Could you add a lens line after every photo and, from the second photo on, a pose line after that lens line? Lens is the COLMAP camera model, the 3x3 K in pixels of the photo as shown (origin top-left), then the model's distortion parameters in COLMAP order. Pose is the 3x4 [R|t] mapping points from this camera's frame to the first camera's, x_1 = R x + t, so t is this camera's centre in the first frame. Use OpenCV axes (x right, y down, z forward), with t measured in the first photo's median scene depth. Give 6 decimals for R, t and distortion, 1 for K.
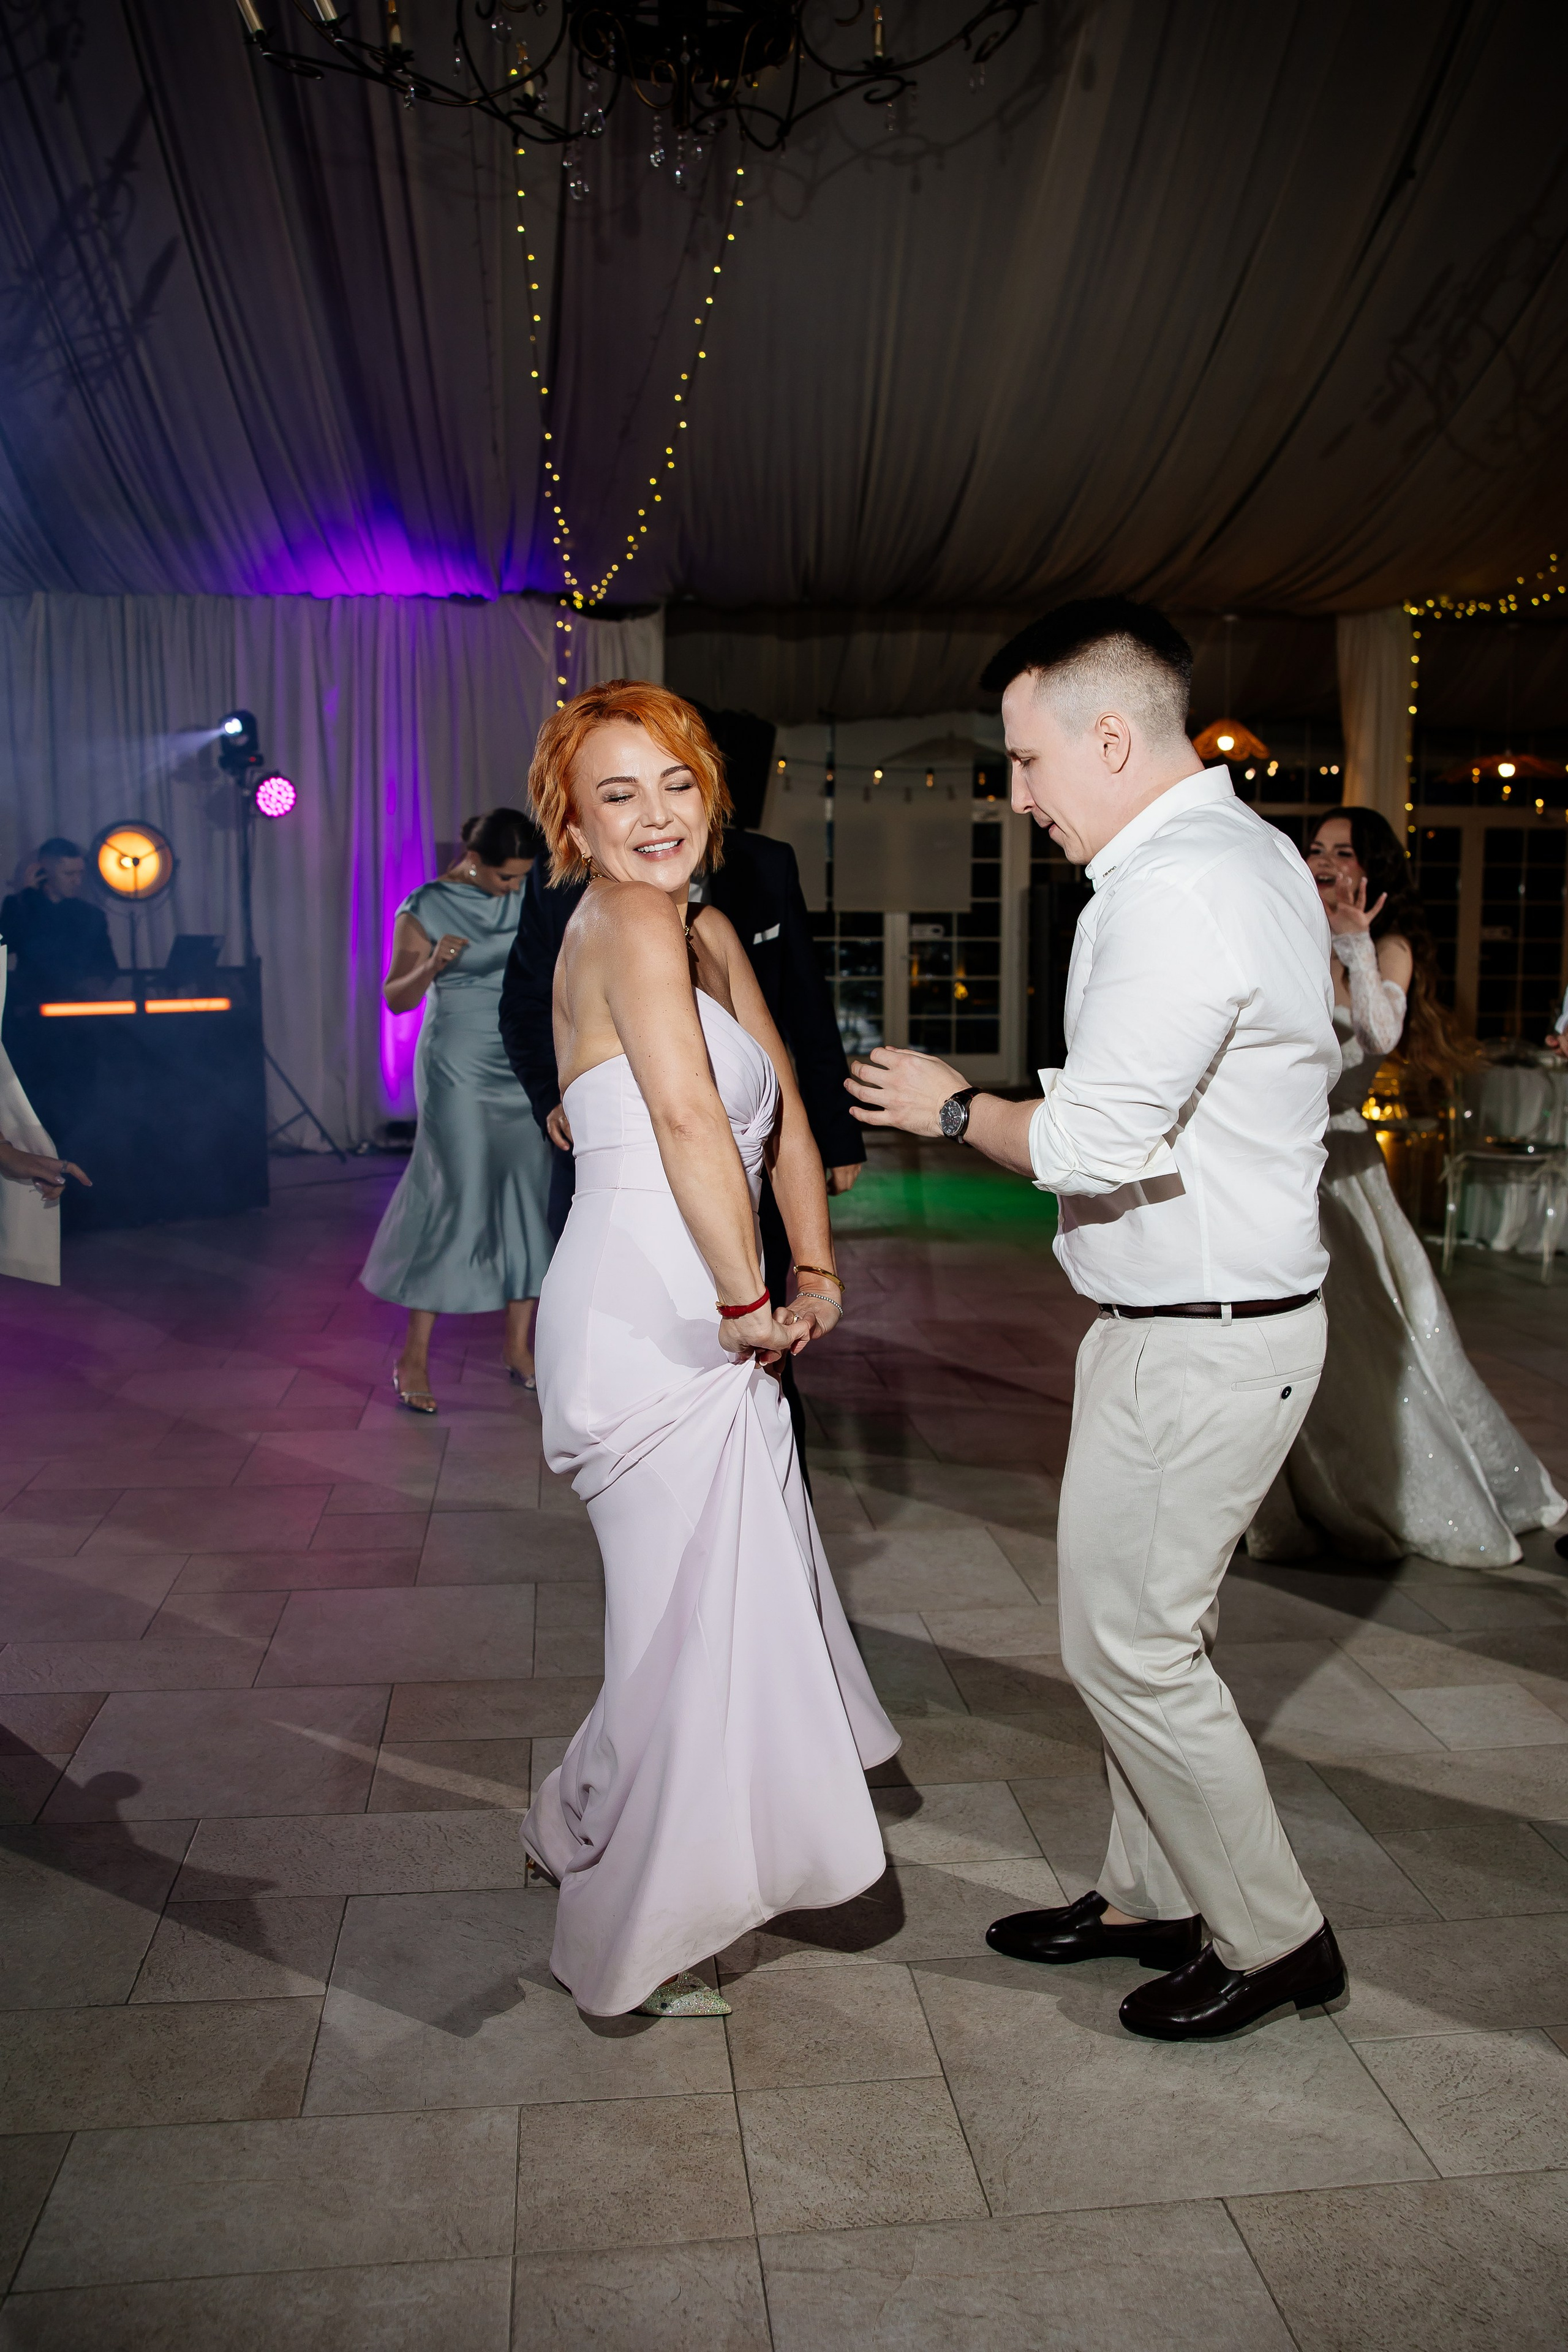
lens RADIAL K [[1889.5, 0, 765.6], [0, 1889.5, 1177.7], [0, 0, 1]] dist [-0.103076, 0.109905]
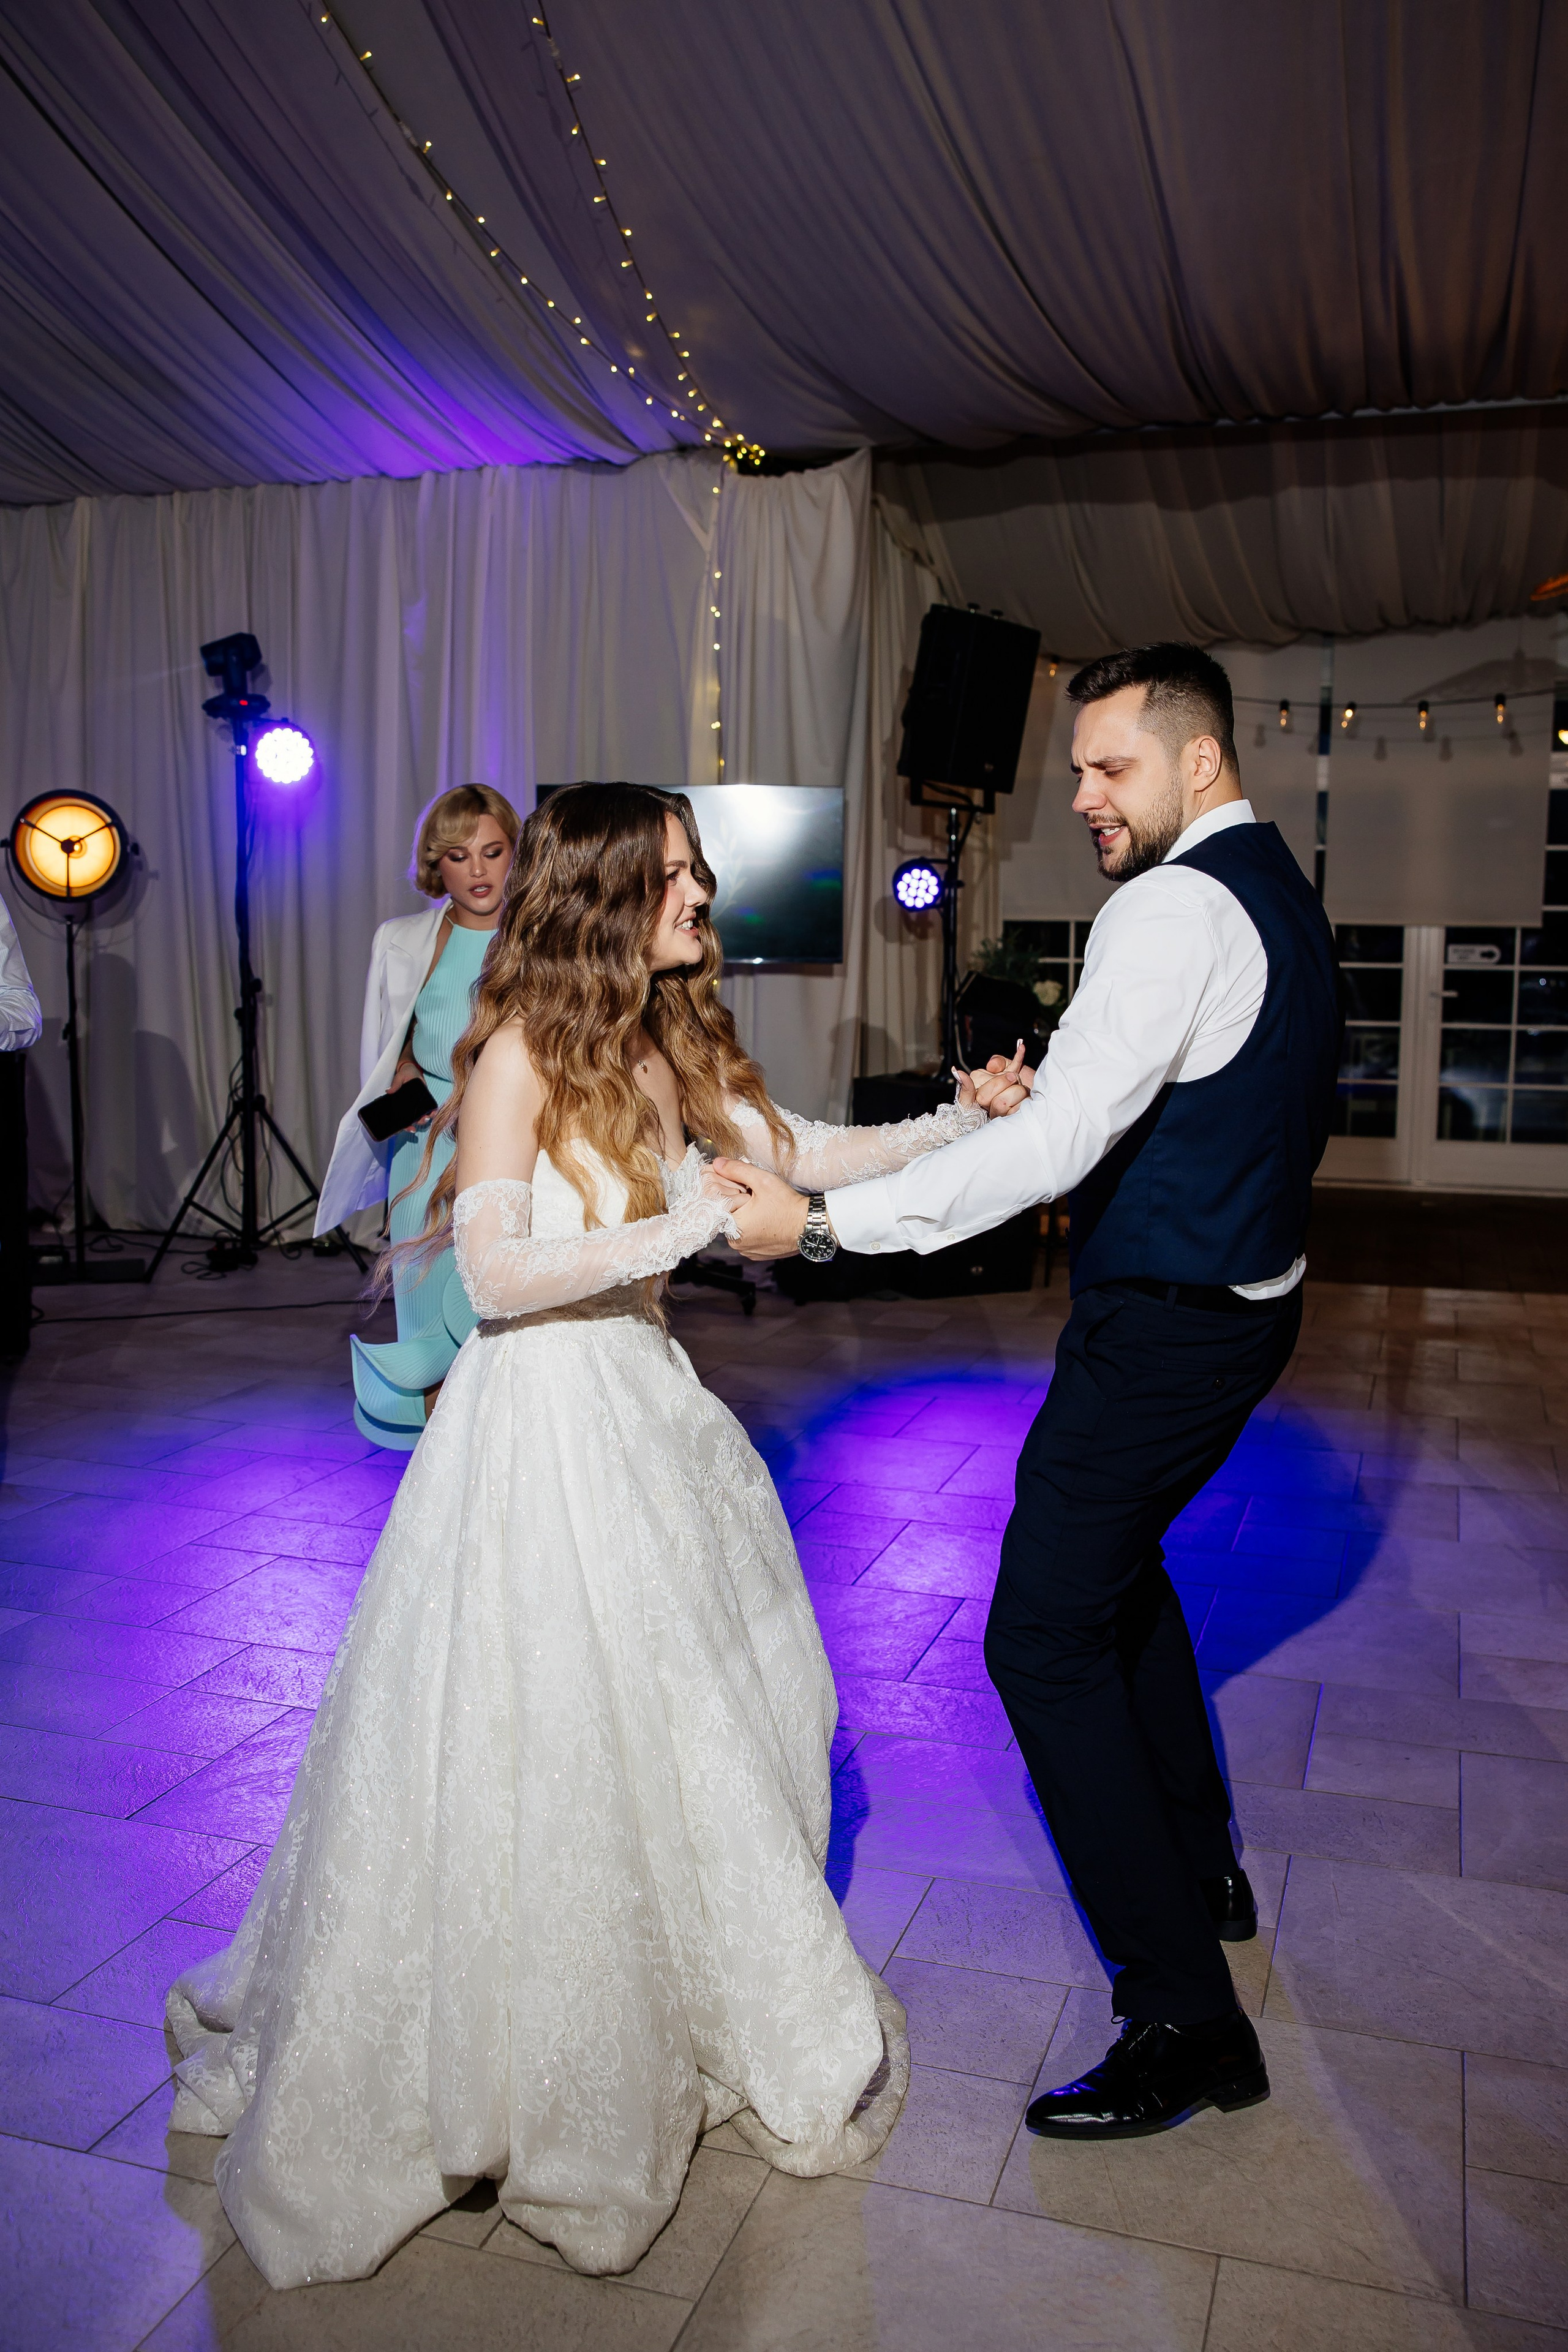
lens RADIAL K [[2008.3, 0, 771.7], [0, 2008.3, 1178.8], [0, 0, 1]] dist [-0.081471, 0.096434]
pose [[0.906897, 0.060930, -0.416924, 0.220133], [-0.065186, 0.997865, 0.004035, -0.054906], [0.416280, 0.023518, 0.908932, 0.371001]]
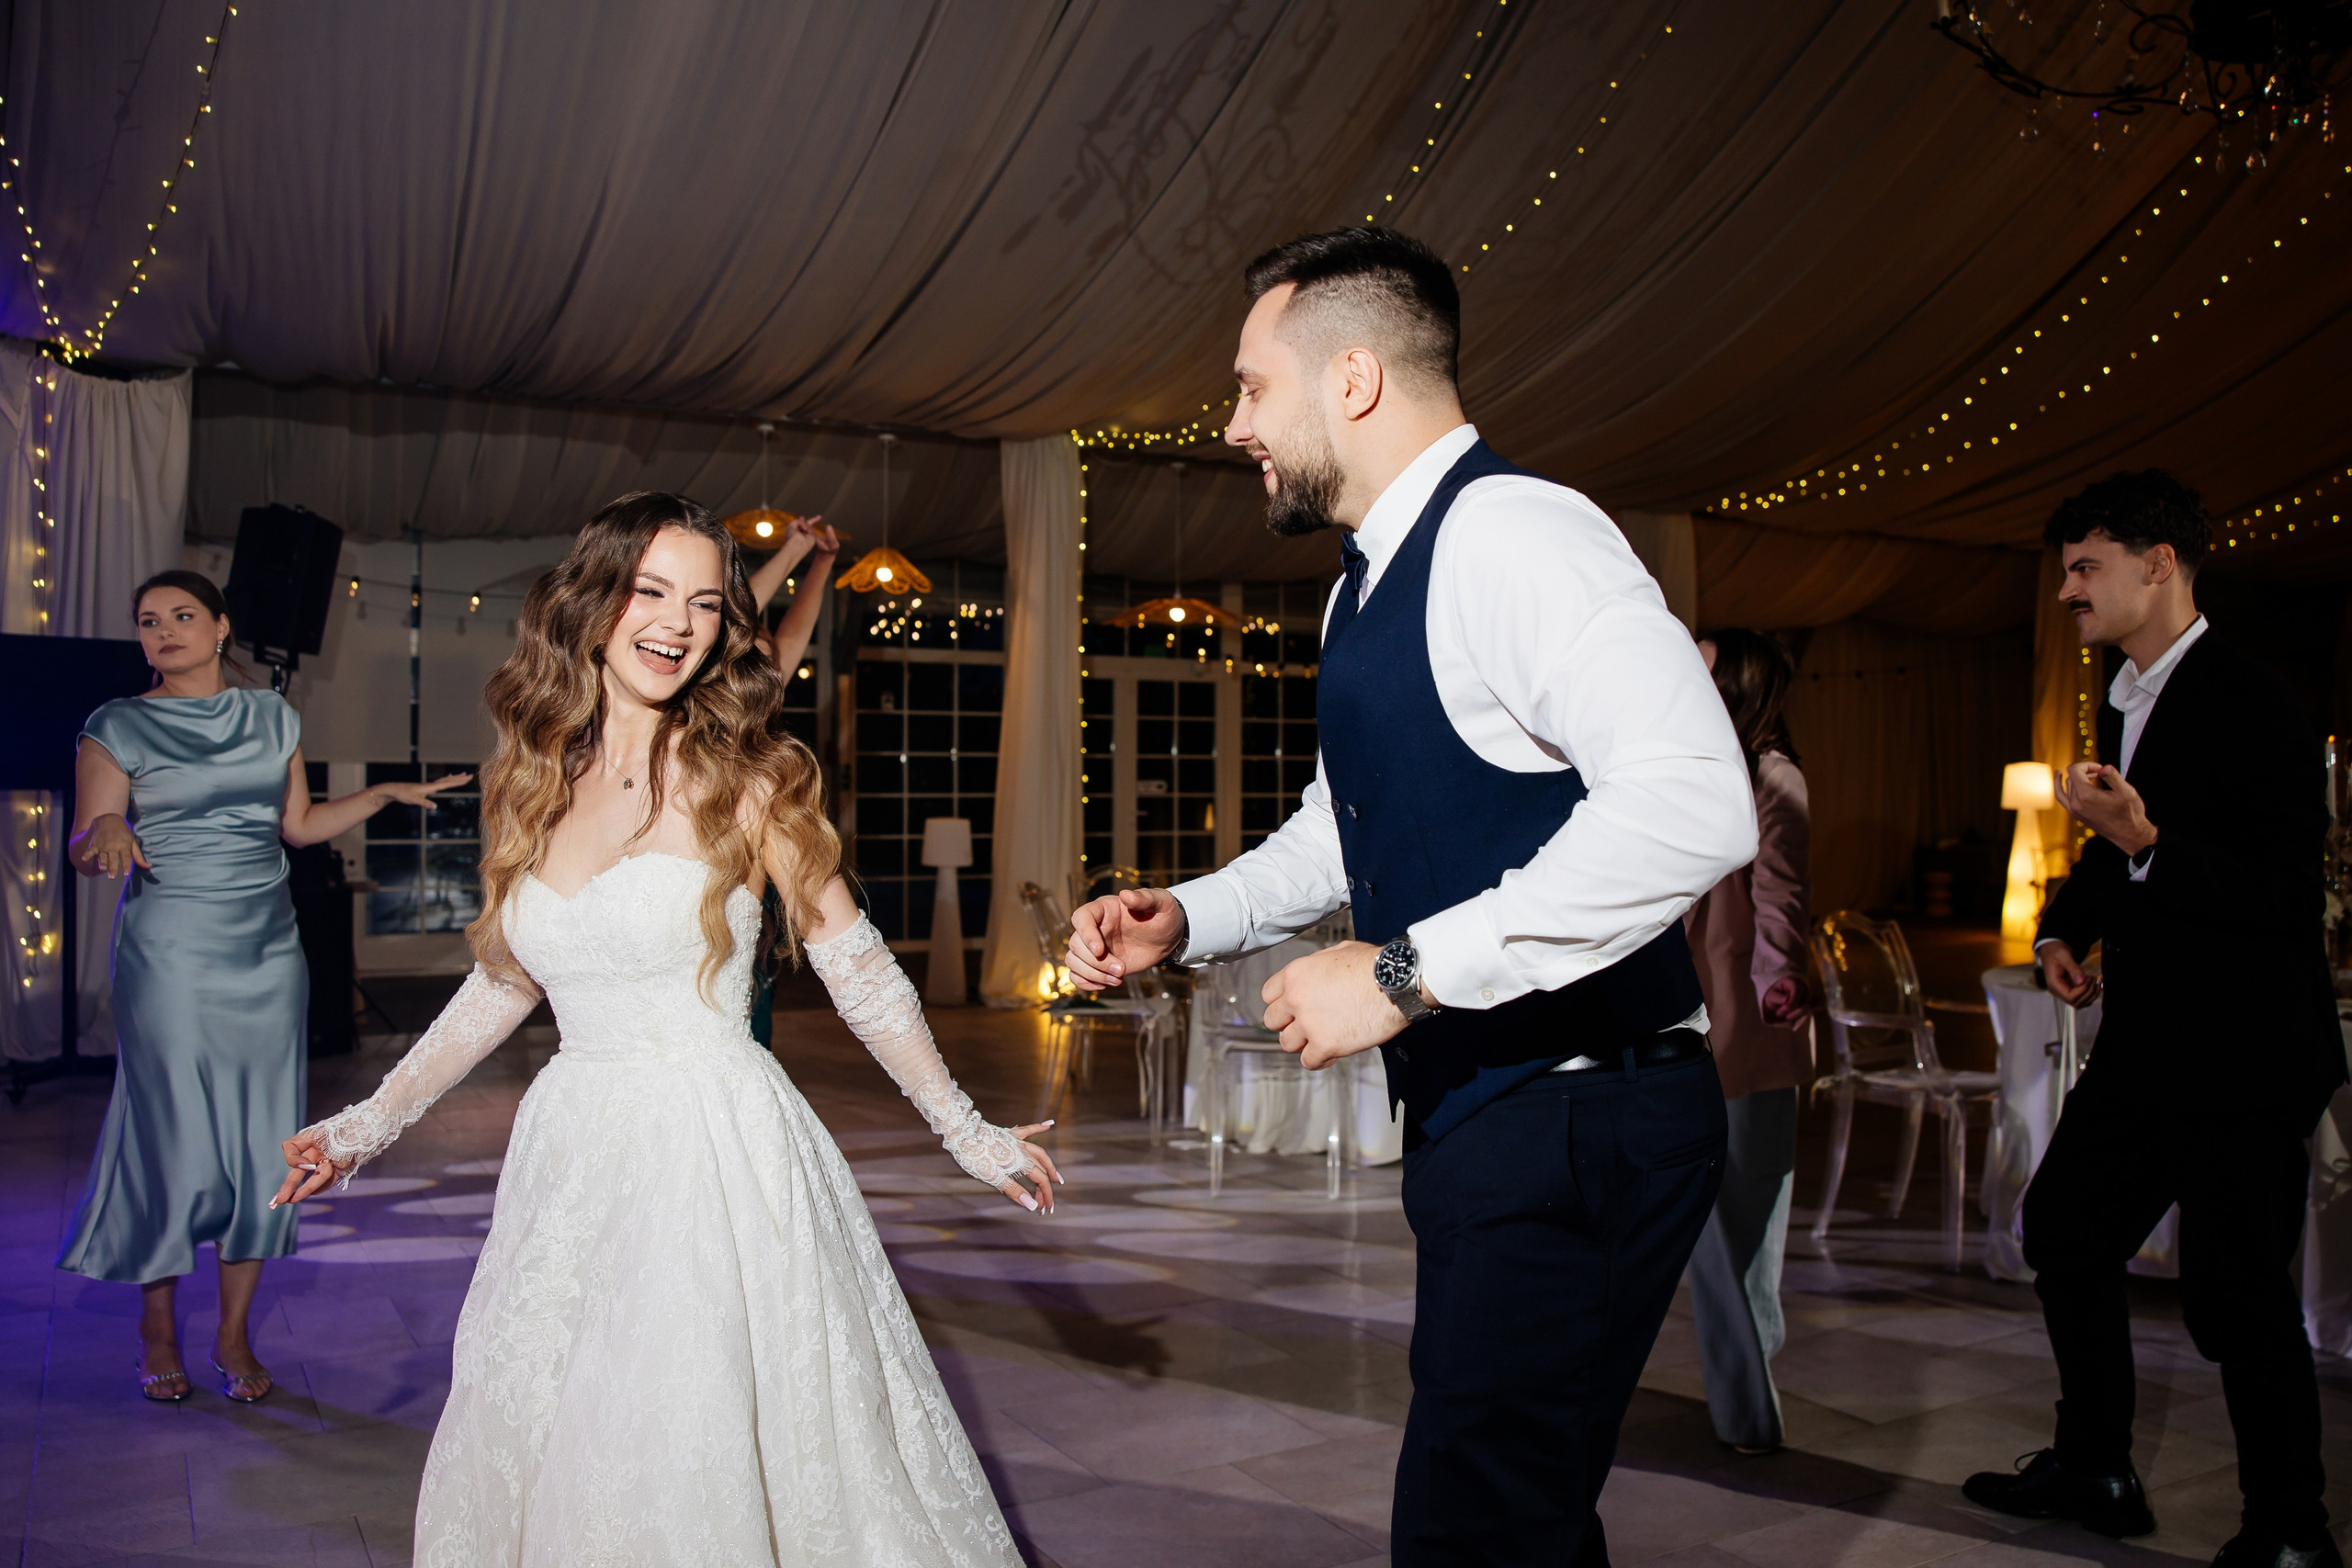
lens RADIAL K [[1889.3, 0, 1168.6], [0, 1889.3, 776.3], [0, 0, 1]] dist [-0.103076, 0.109905]
pose [[0.915170, 0.006509, 0.403014, 0.009666], [0.049693, 0.990420, -0.128838, -0.015914], [-0.399992, 0.137936, 0.906080, 0.158657]]
